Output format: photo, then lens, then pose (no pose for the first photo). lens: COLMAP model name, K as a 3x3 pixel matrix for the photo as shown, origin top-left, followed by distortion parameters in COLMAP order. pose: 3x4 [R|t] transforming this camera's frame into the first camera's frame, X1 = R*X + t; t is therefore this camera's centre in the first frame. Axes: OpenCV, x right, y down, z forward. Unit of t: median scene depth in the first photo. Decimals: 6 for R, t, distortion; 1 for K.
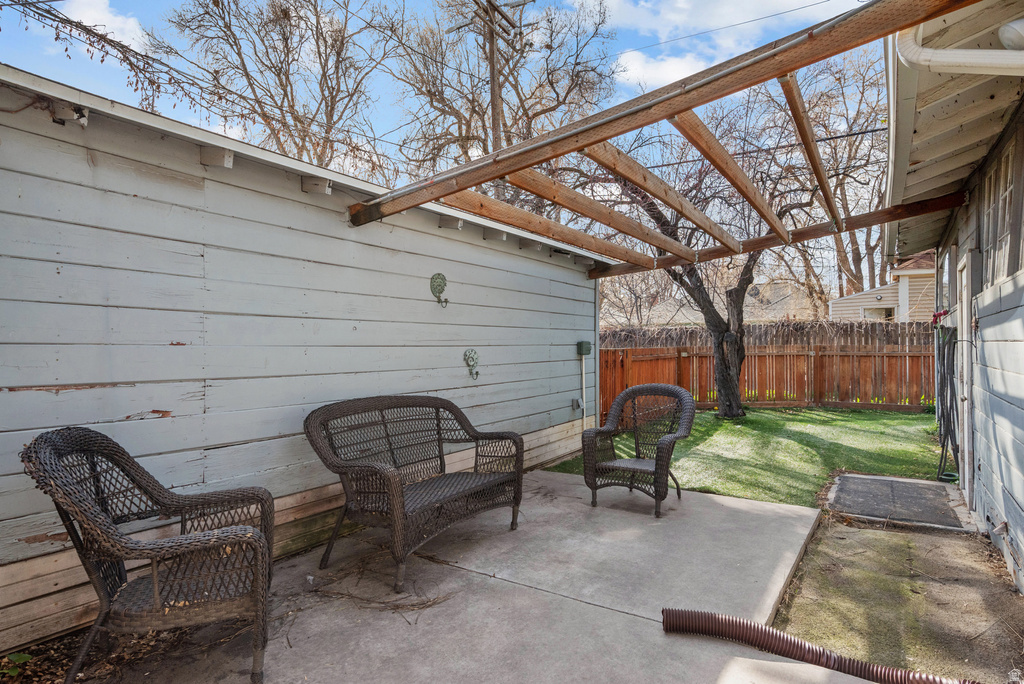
lens RADIAL K [[568.9, 0, 503.9], [0, 568.9, 340.4], [0, 0, 1]] dist [-0.005609, 0.001503]
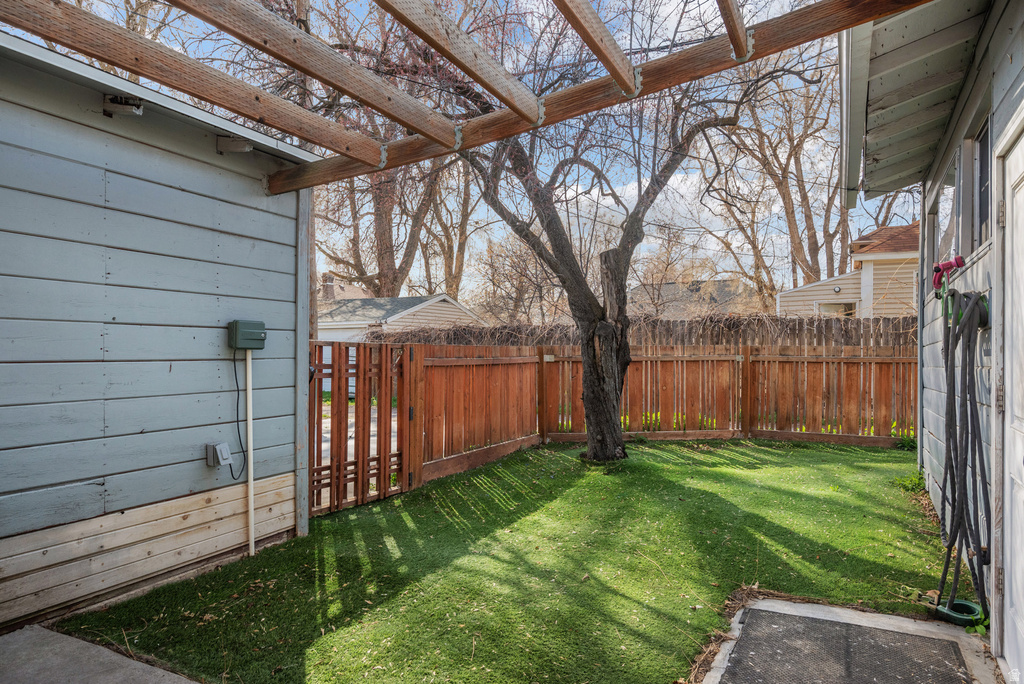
lens RADIAL K [[640.8, 0, 514.5], [0, 640.8, 352.6], [0, 0, 1]] dist [-0.008011, 0.001695]
pose [[0.993463, 0.008997, 0.113803, 0.197941], [-0.009767, 0.999933, 0.006211, 0.014516], [-0.113739, -0.007282, 0.993484, 0.289407]]
